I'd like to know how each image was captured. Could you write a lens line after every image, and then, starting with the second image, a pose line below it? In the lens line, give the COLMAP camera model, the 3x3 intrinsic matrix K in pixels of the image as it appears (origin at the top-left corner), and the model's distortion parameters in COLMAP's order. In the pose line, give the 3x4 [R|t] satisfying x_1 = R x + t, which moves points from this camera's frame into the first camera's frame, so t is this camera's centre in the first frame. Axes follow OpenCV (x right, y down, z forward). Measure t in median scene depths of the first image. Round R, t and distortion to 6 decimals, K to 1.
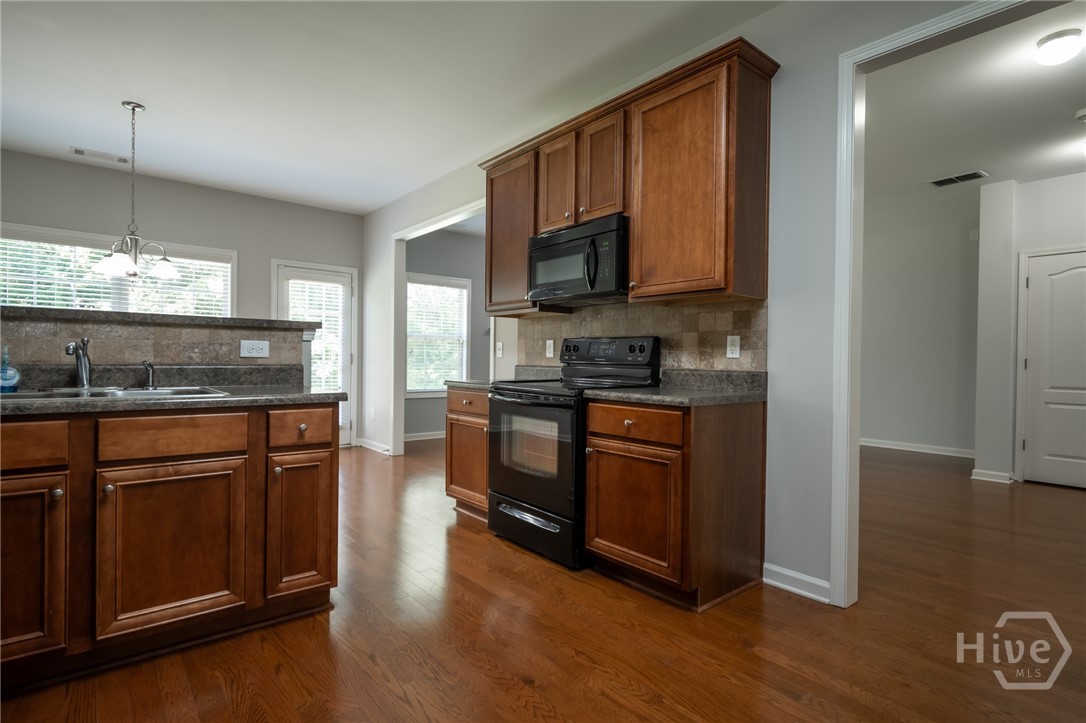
lens RADIAL K [[545.9, 0, 543.0], [0, 545.9, 361.5], [0, 0, 1]] dist [0.005115, -0.000599]
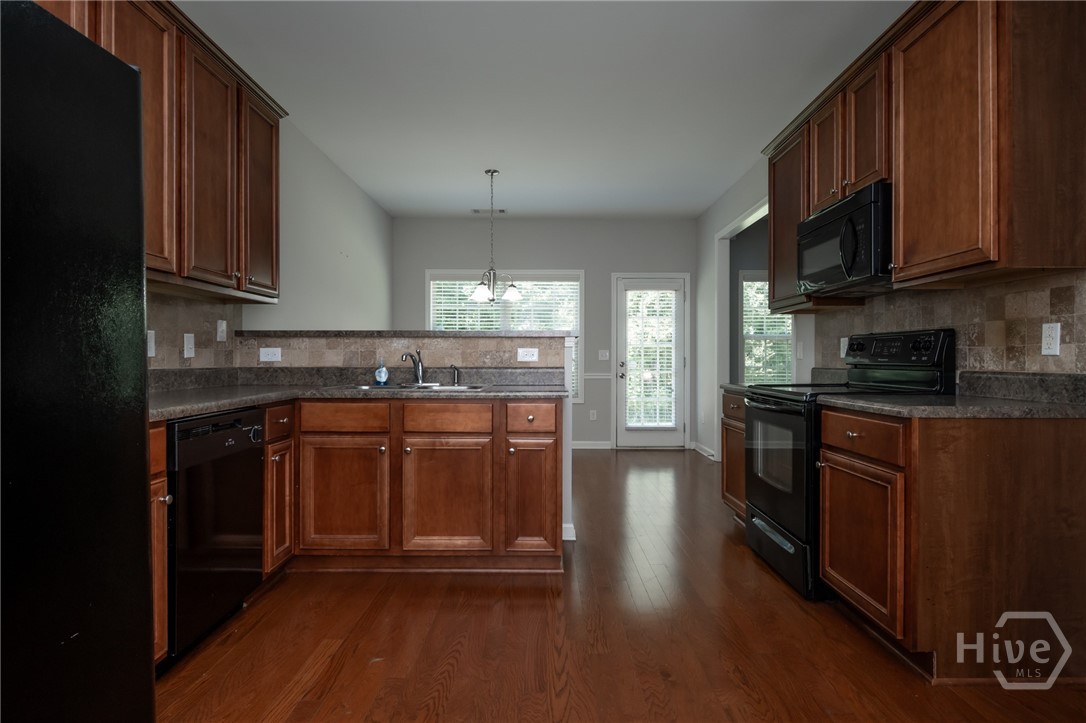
lens RADIAL K [[581.2, 0, 543.0], [0, 581.2, 361.5], [0, 0, 1]] dist [-0.001630, -0.001328]
pose [[0.767237, -0.010803, -0.641272, 0.327453], [0.005807, 0.999934, -0.009897, 0.005252], [0.641337, 0.003869, 0.767250, 0.009492]]
